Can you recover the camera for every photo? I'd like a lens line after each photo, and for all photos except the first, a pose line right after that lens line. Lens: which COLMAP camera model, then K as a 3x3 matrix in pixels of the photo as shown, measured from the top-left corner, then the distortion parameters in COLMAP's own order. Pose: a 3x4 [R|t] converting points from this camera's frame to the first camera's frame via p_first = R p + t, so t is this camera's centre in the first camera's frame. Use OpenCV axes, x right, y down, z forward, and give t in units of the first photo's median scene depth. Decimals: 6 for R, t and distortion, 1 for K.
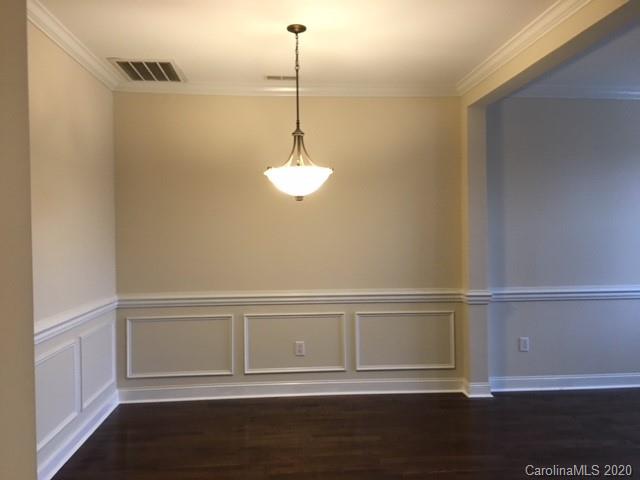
lens RADIAL K [[546.3, 0, 320.0], [0, 546.3, 240.0], [0, 0, 1]] dist [0.062538, -0.001677]
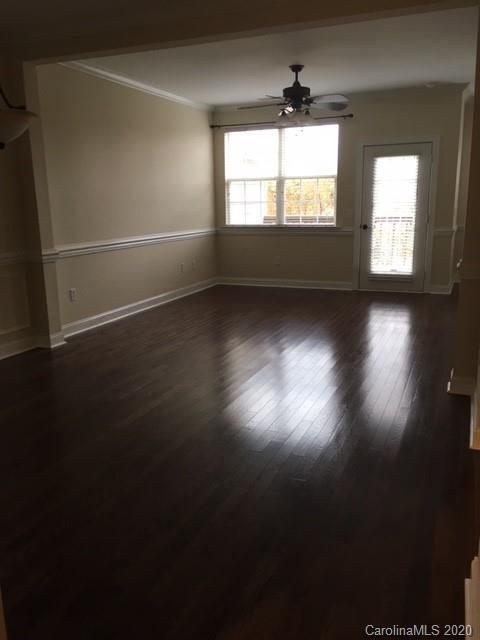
lens RADIAL K [[546.3, 0, 240.0], [0, 546.3, 320.0], [0, 0, 1]] dist [0.062538, -0.001677]
pose [[0.461205, -0.188506, 0.867038, -0.490791], [0.014223, 0.978617, 0.205199, 0.011954], [-0.887179, -0.082307, 0.454025, 0.176708]]
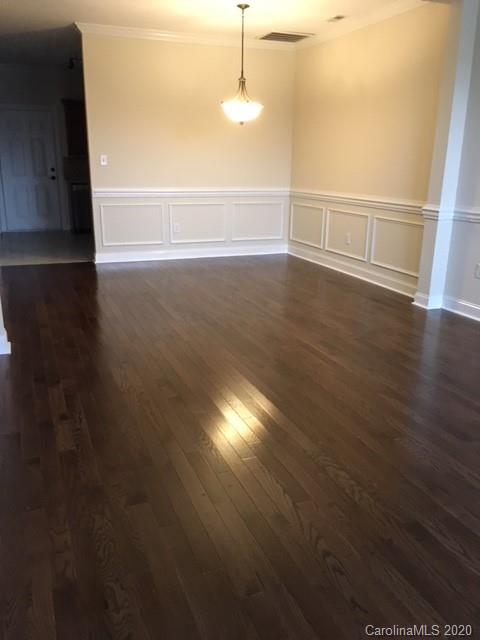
lens RADIAL K [[546.3, 0, 240.0], [0, 546.3, 320.0], [0, 0, 1]] dist [0.062538, -0.001677]
pose [[0.286506, 0.280443, -0.916114, 1.179802], [-0.029136, 0.958308, 0.284248, 0.014991], [0.957635, -0.054747, 0.282732, 0.356844]]
